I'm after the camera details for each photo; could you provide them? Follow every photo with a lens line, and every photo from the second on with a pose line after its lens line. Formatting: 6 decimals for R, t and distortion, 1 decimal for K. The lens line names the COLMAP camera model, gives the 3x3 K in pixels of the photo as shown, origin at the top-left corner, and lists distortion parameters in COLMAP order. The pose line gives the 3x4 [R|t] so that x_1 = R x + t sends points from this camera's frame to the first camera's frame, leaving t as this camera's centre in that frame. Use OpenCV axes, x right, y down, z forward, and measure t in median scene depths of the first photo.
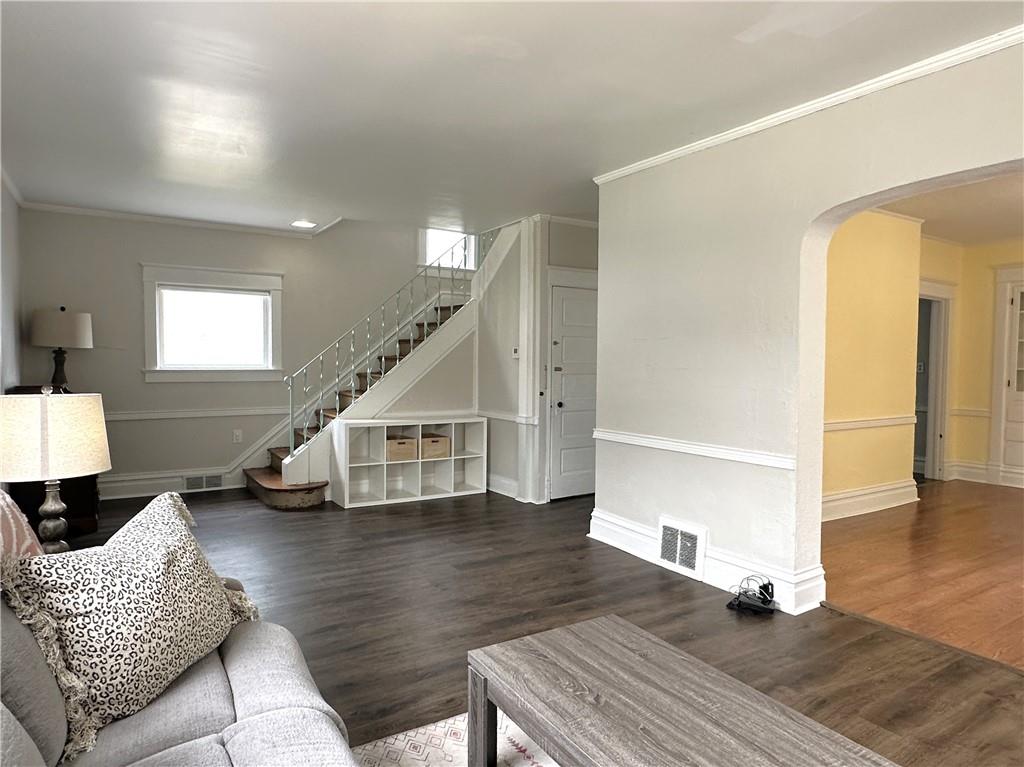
lens RADIAL K [[656.0, 0, 512.0], [0, 656.0, 383.5], [0, 0, 1]] dist [0.000091, 0.000400]
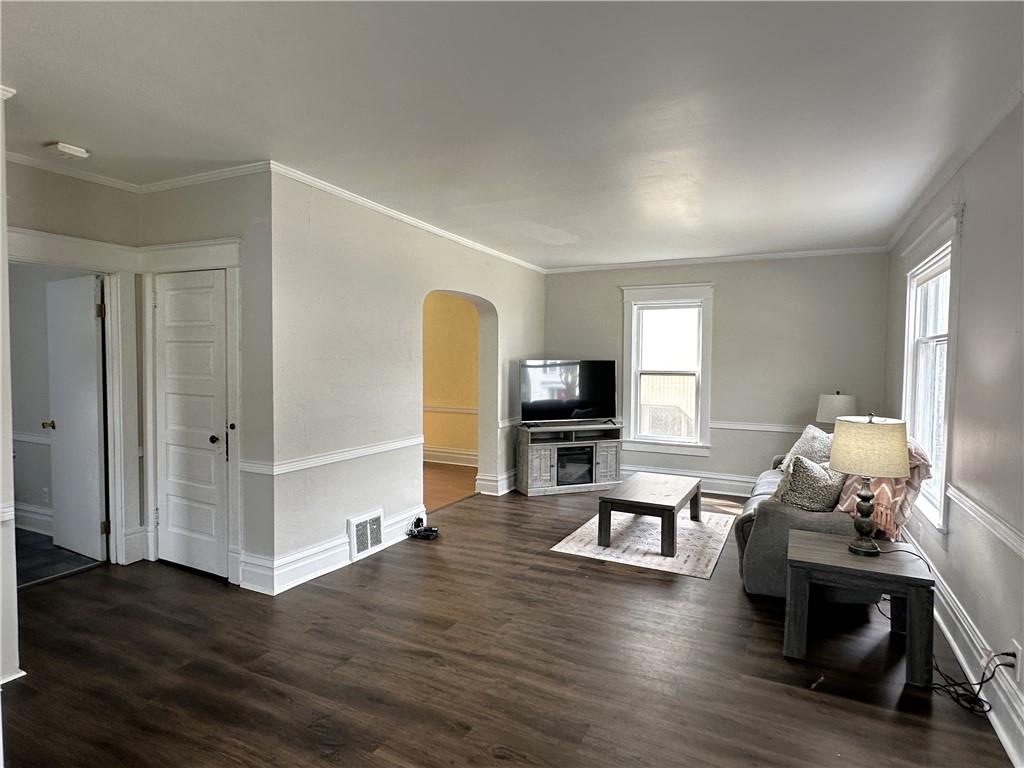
lens RADIAL K [[568.1, 0, 512.0], [0, 568.1, 384.0], [0, 0, 1]] dist [-0.002272, -0.000225]
pose [[-0.524037, -0.047485, 0.850371, -0.753080], [0.013776, 0.997841, 0.064209, -0.087857], [-0.851584, 0.045362, -0.522251, 1.306059]]
